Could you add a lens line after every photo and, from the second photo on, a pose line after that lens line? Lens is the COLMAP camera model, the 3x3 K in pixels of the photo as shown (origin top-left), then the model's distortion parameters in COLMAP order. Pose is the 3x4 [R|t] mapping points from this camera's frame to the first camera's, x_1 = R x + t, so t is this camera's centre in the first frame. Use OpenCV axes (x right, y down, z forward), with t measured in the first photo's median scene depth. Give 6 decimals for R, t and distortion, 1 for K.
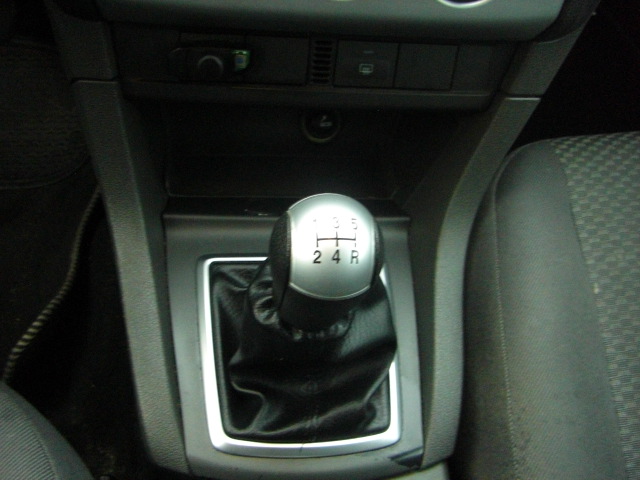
lens RADIAL K [[704.8, 0, 320.0], [0, 704.8, 240.0], [0, 0, 1]] dist [-0.068389, -0.012768]
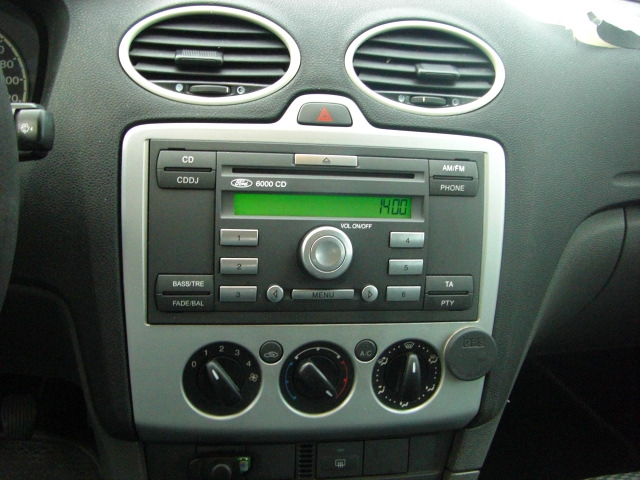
lens RADIAL K [[704.8, 0, 320.0], [0, 704.8, 240.0], [0, 0, 1]] dist [-0.068389, -0.012768]
pose [[0.996736, -0.070542, 0.039253, 0.006915], [0.080711, 0.880610, -0.466916, -0.005128], [-0.001630, 0.468561, 0.883430, -0.341261]]
